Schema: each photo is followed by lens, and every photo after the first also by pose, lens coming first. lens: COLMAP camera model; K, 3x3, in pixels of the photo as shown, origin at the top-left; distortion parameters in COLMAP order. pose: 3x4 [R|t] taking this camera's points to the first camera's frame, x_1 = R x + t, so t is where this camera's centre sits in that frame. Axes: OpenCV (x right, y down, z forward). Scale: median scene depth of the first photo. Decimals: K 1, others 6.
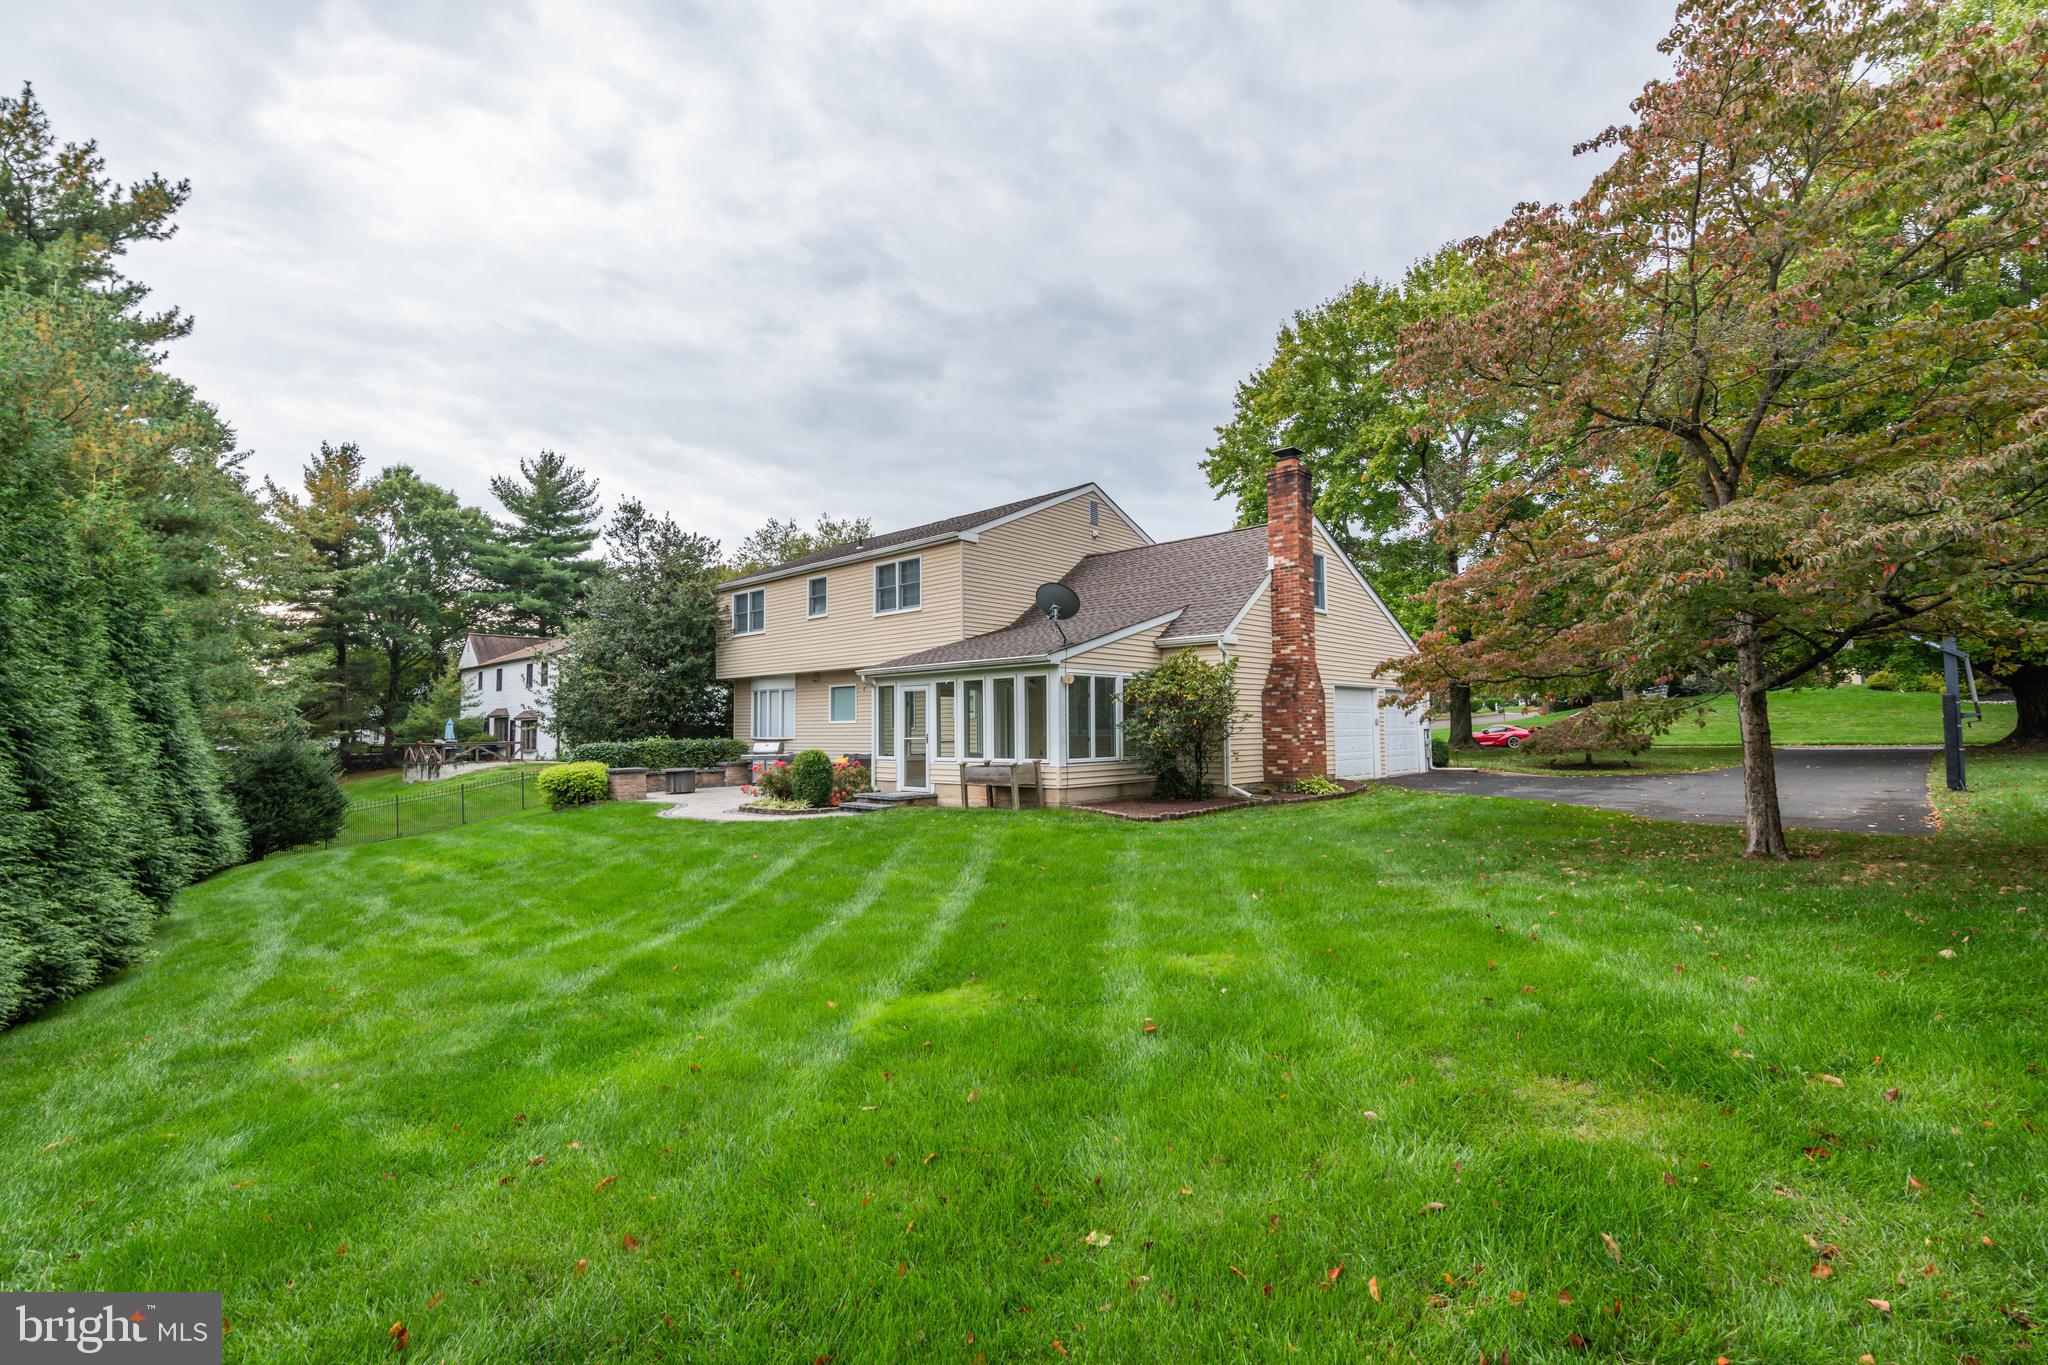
lens RADIAL K [[889.7, 0, 1024.0], [0, 889.7, 682.5], [0, 0, 1]] dist [-0.000875, -0.000137]
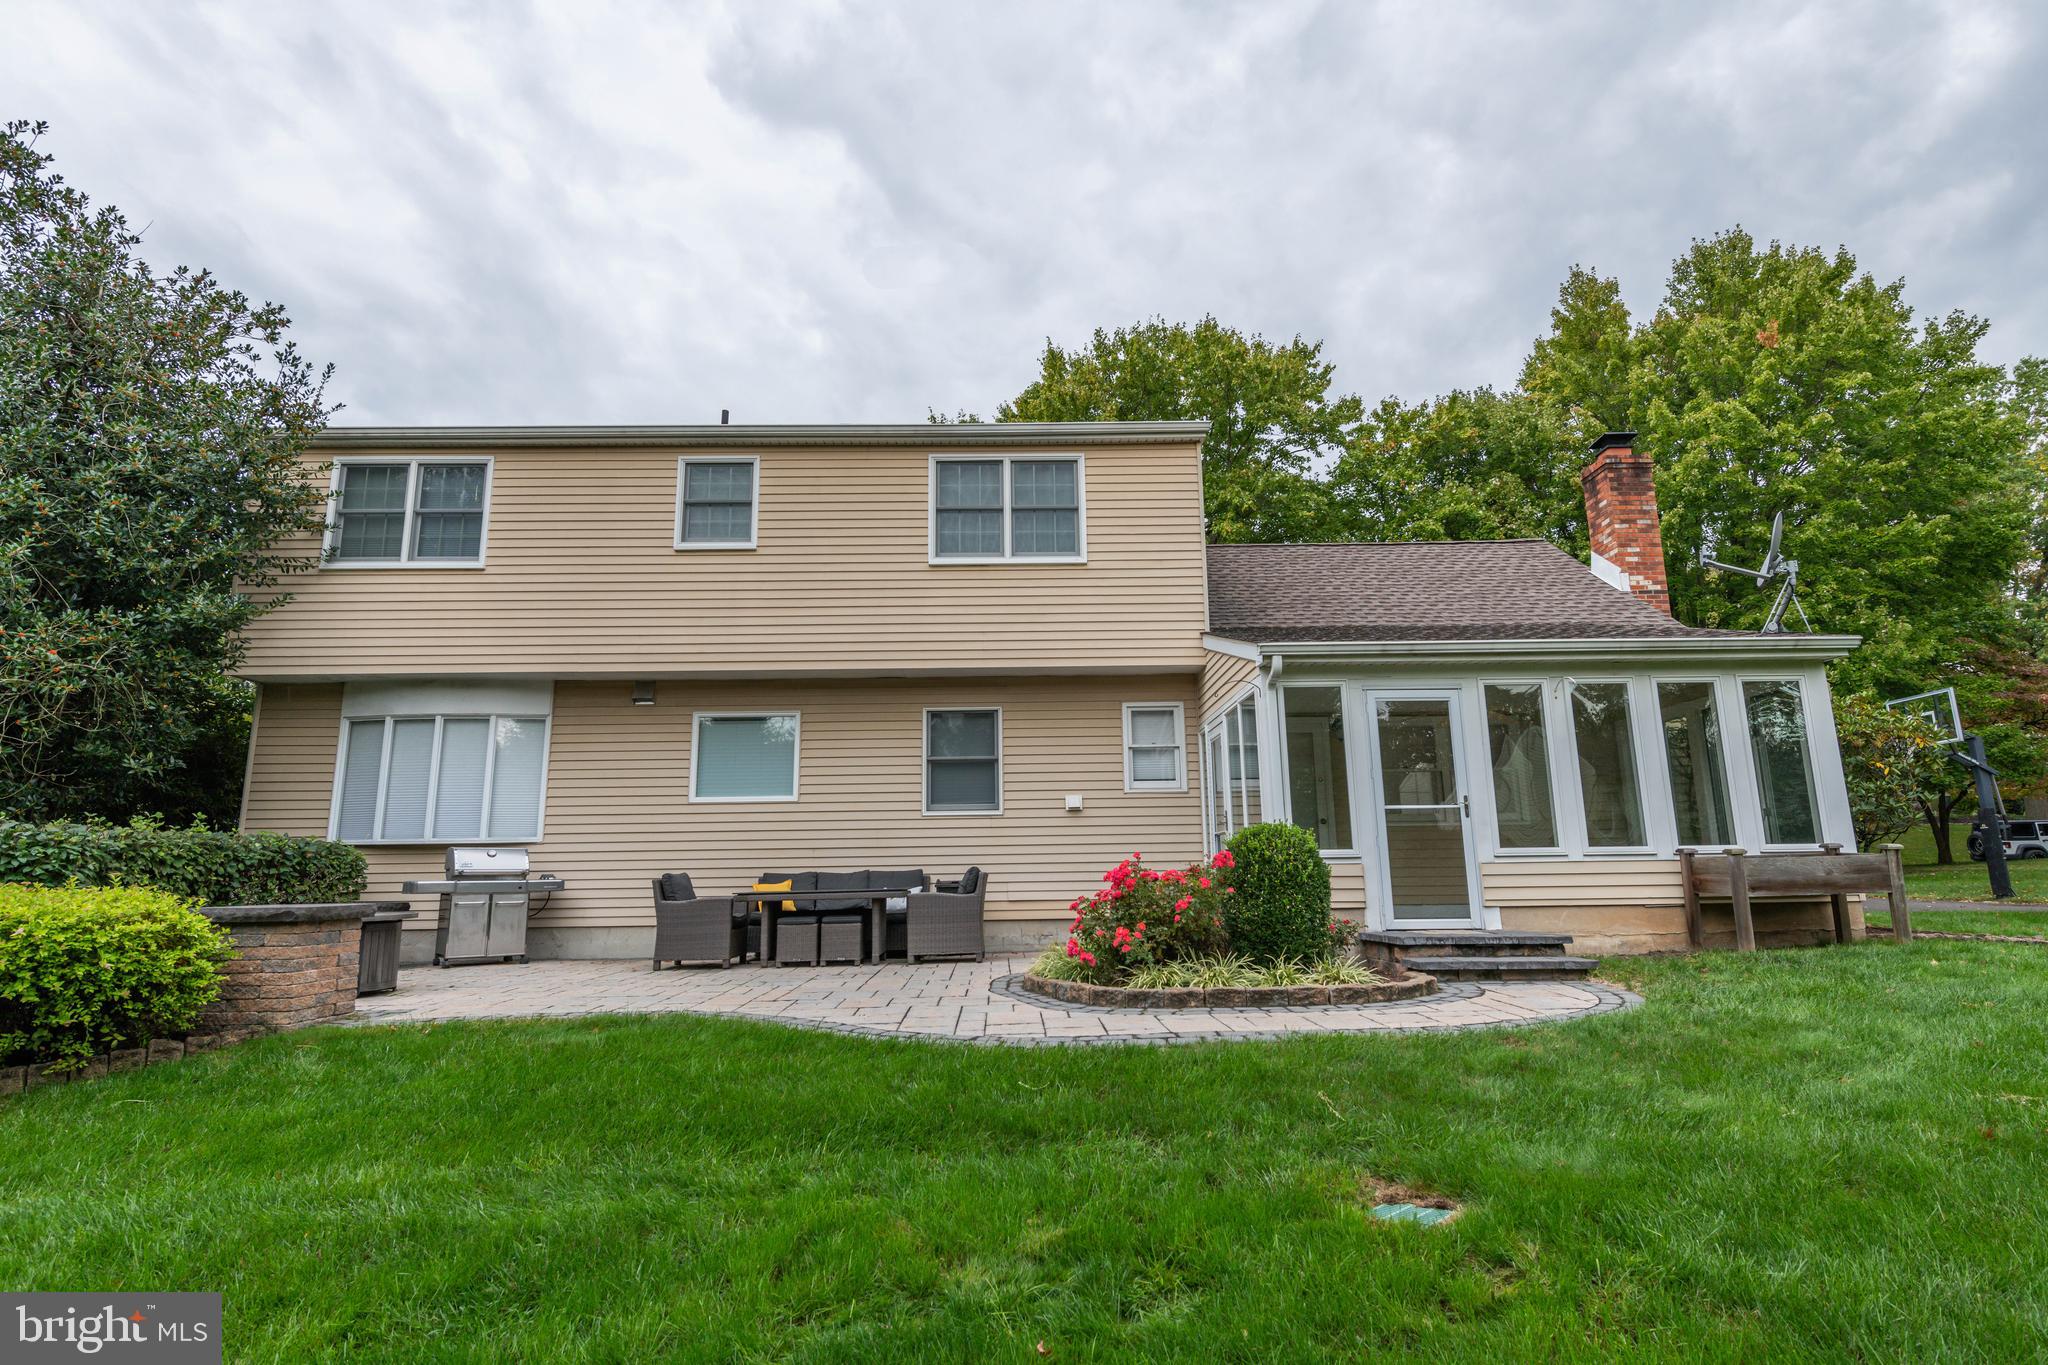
lens RADIAL K [[1061.9, 0, 1024.0], [0, 1061.9, 682.5], [0, 0, 1]] dist [0.035714, 0.000319]
pose [[0.725567, 0.125136, 0.676679, -0.442059], [-0.030209, 0.988172, -0.150347, 0.060043], [-0.687488, 0.088645, 0.720765, 0.505105]]
